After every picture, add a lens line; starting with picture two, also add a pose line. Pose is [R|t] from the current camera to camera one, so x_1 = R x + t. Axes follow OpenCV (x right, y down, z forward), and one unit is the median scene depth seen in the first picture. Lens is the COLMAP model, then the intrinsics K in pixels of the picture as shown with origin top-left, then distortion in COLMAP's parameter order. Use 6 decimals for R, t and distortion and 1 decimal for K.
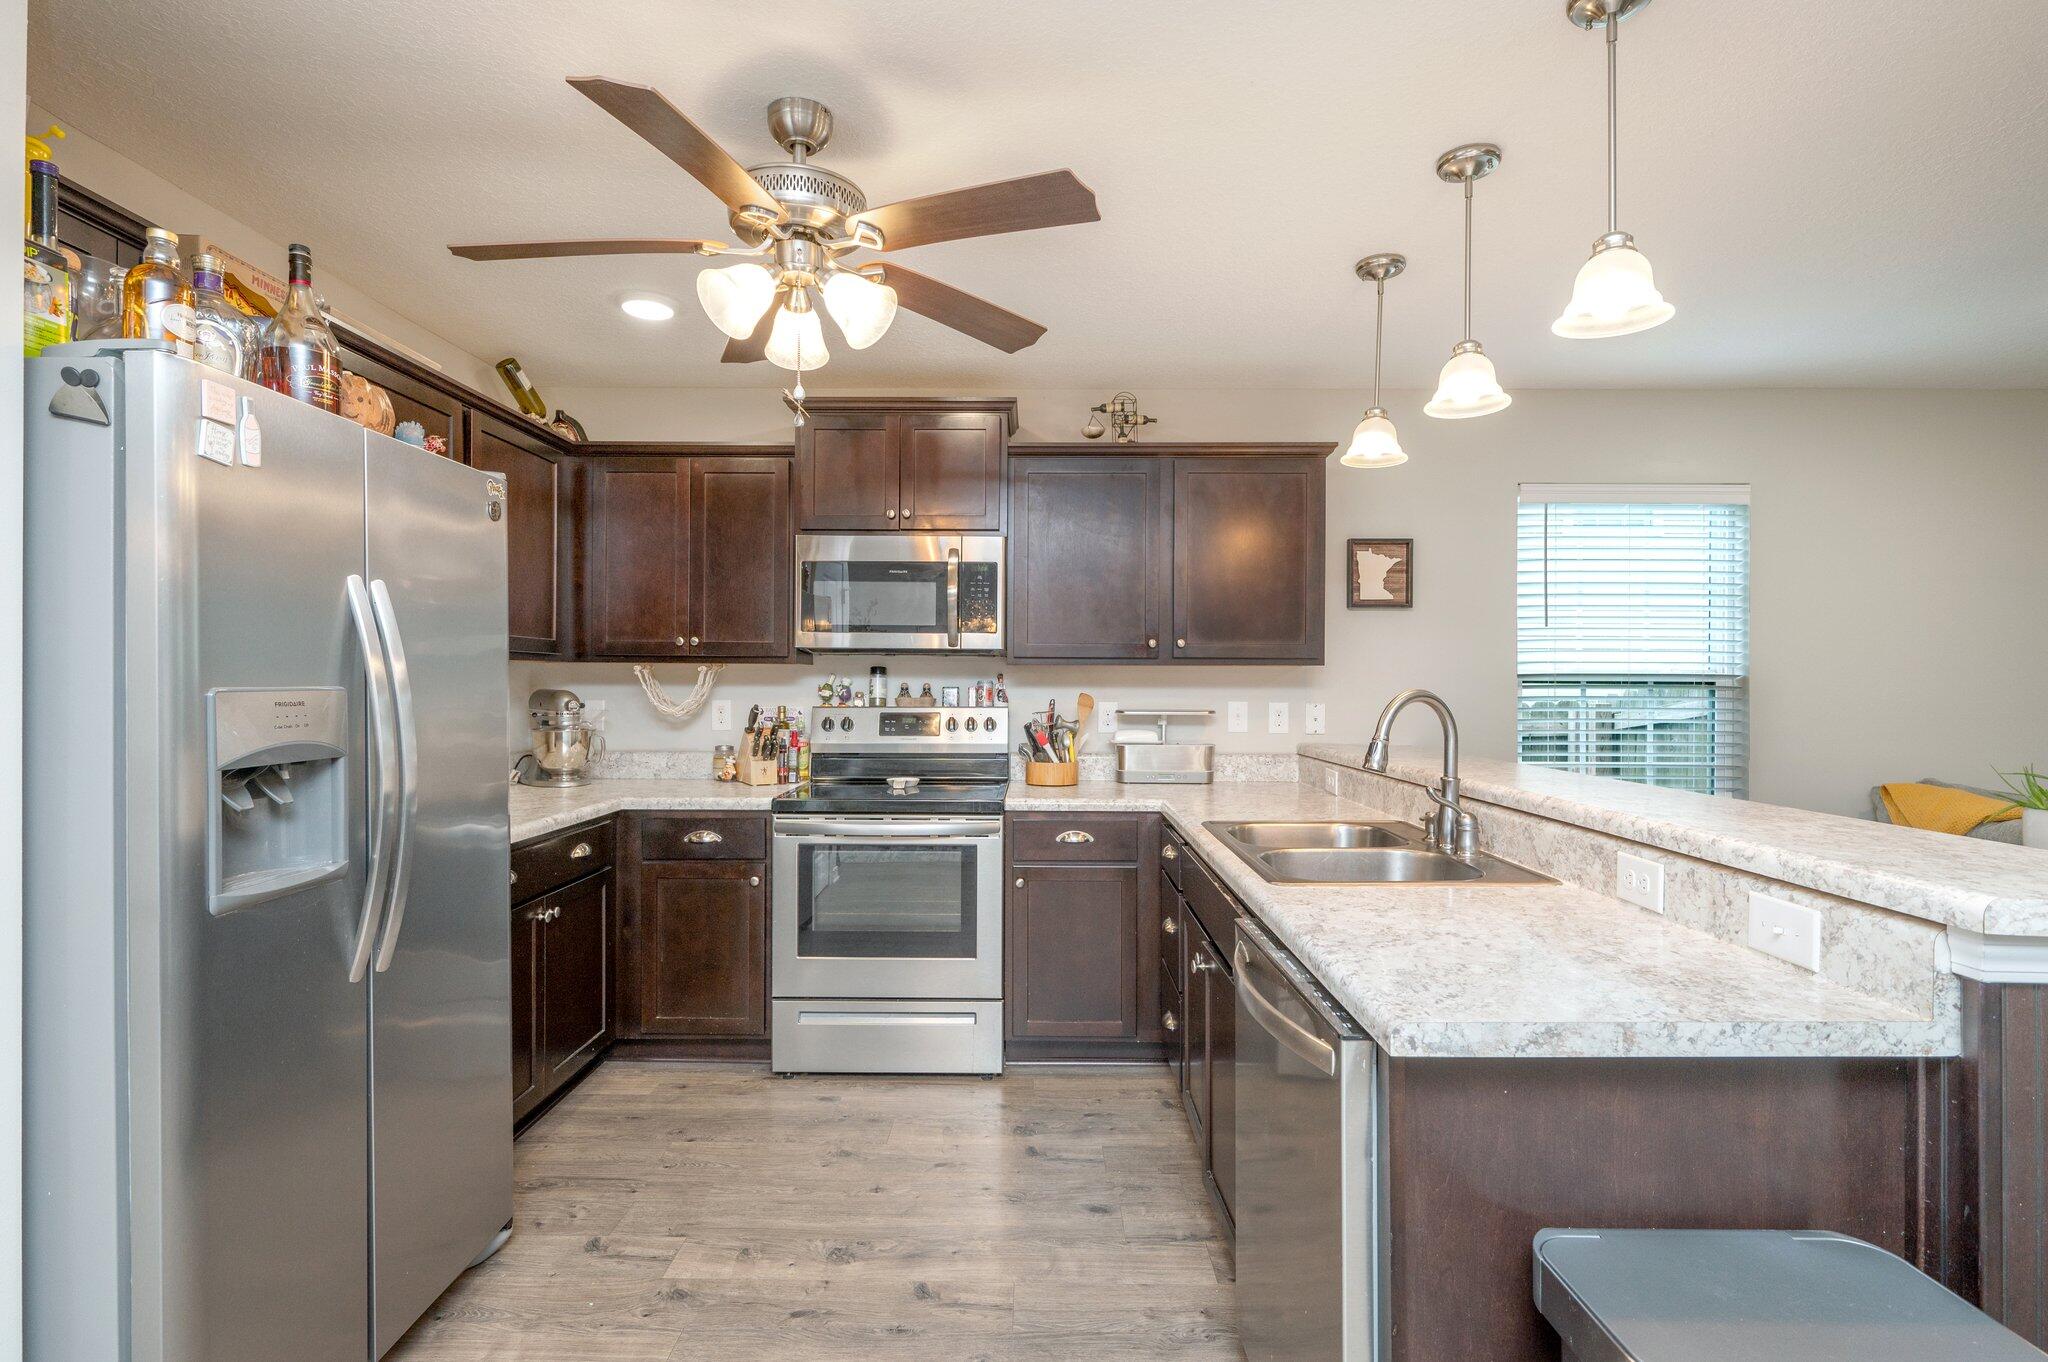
lens RADIAL K [[980.5, 0, 1028.6], [0, 980.5, 682.8], [0, 0, 1]] dist [0.002814, 0.000702]
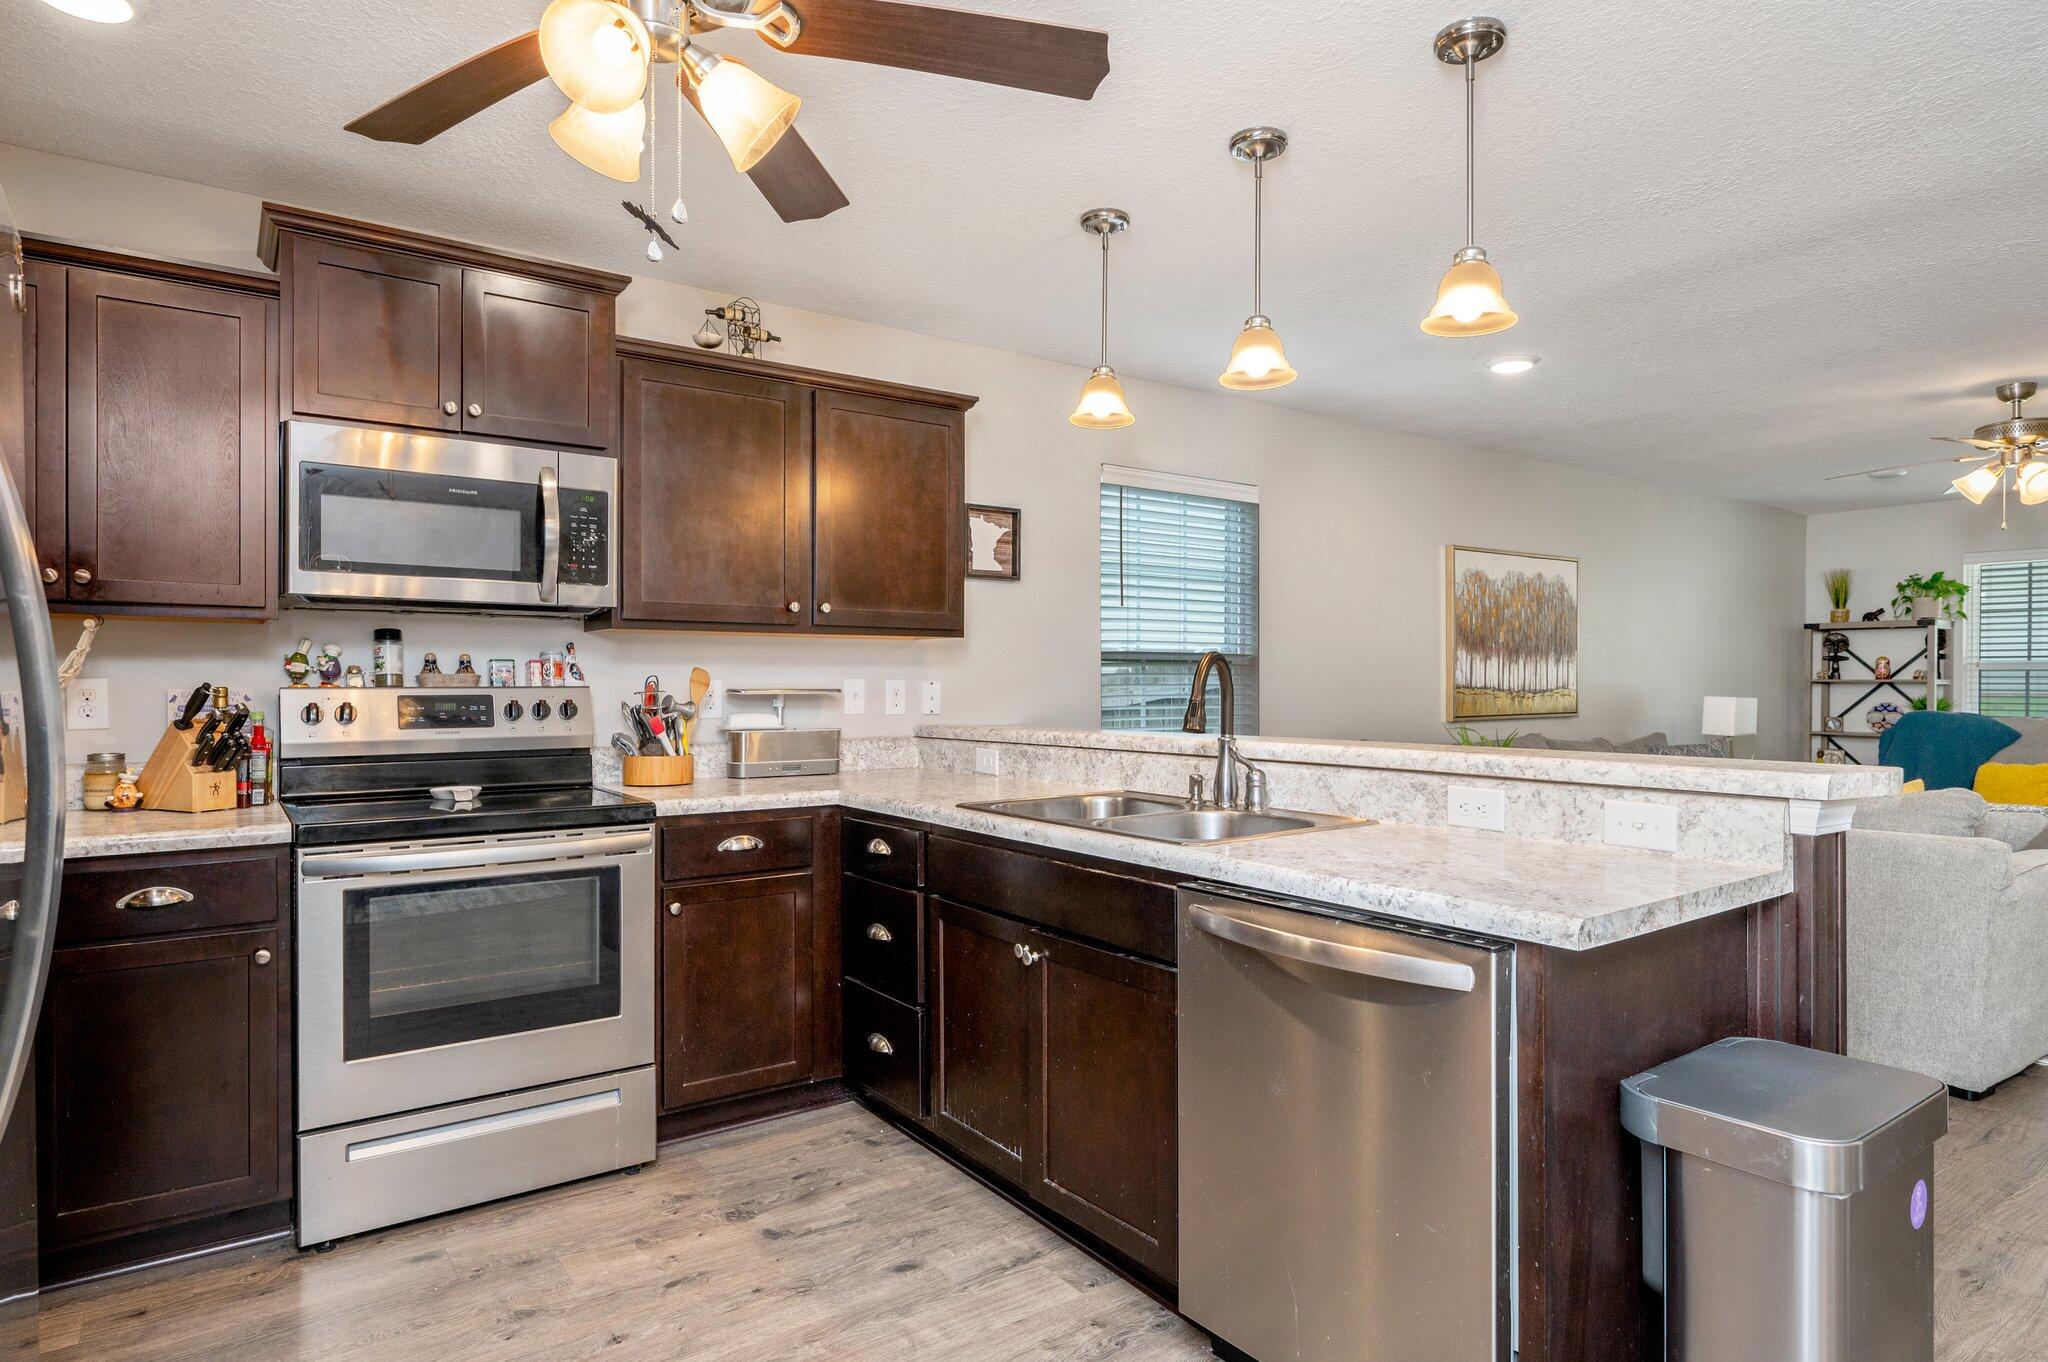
lens RADIAL K [[1140.5, 0, 1023.9], [0, 1140.5, 686.3], [0, 0, 1]] dist [0.005752, 0.000092]
pose [[0.807985, -0.006533, 0.589167, -0.289452], [0.003631, 0.999975, 0.006109, 0.022090], [-0.589192, -0.002797, 0.807988, 0.102148]]
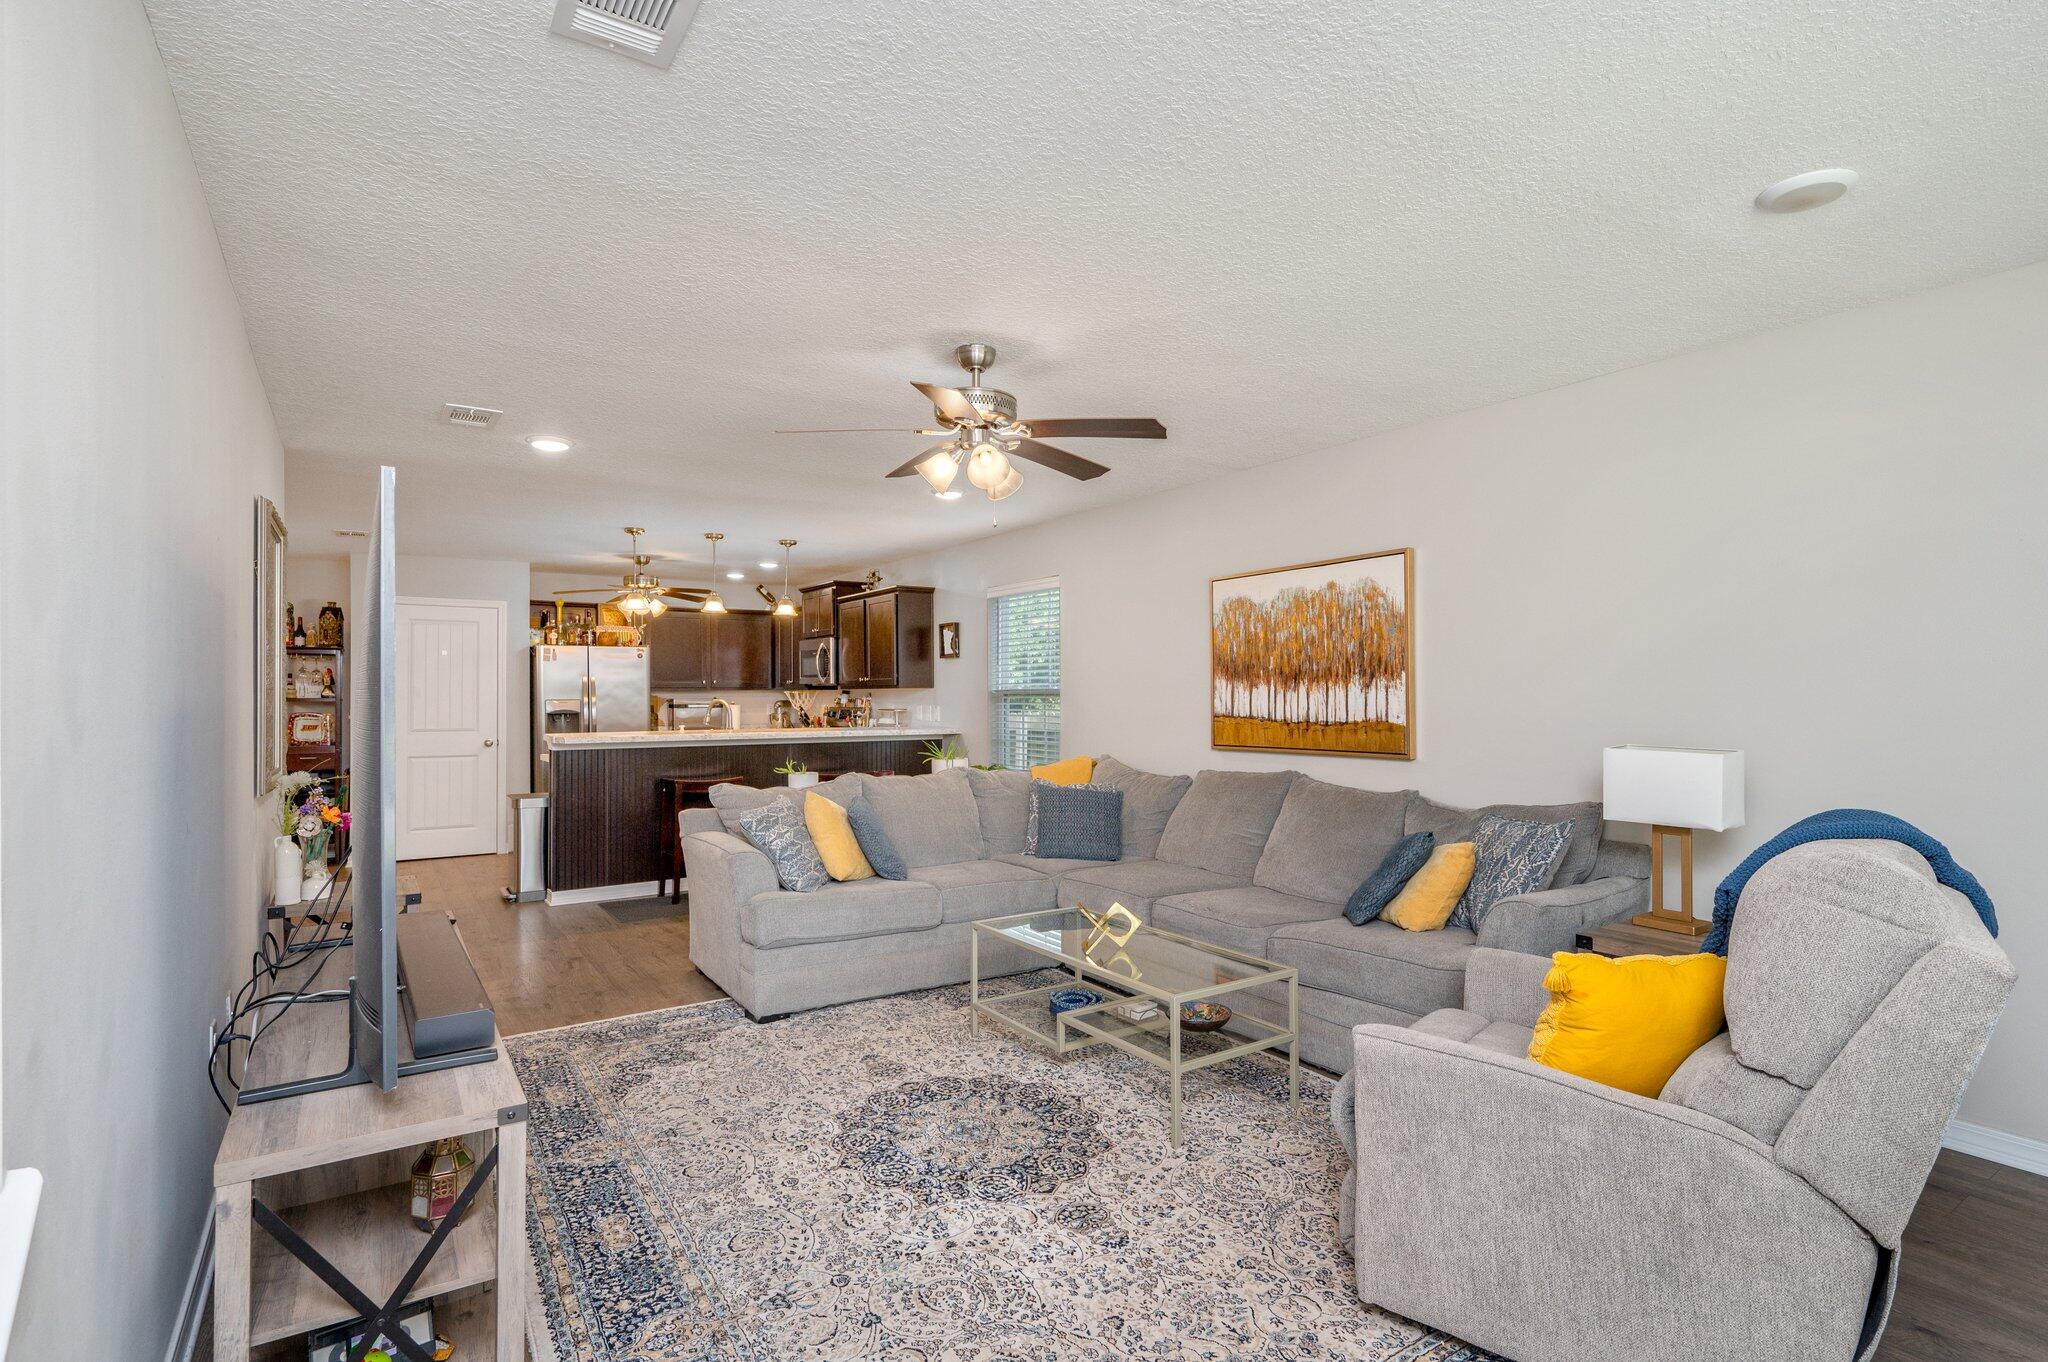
lens RADIAL K [[980.5, 0, 1028.2], [0, 980.5, 686.8], [0, 0, 1]] dist [0.002814, 0.000702]
pose [[0.561226, -0.014393, -0.827538, 2.286007], [0.004021, 0.999884, -0.014663, 0.012664], [0.827653, 0.004902, 0.561219, 0.023410]]
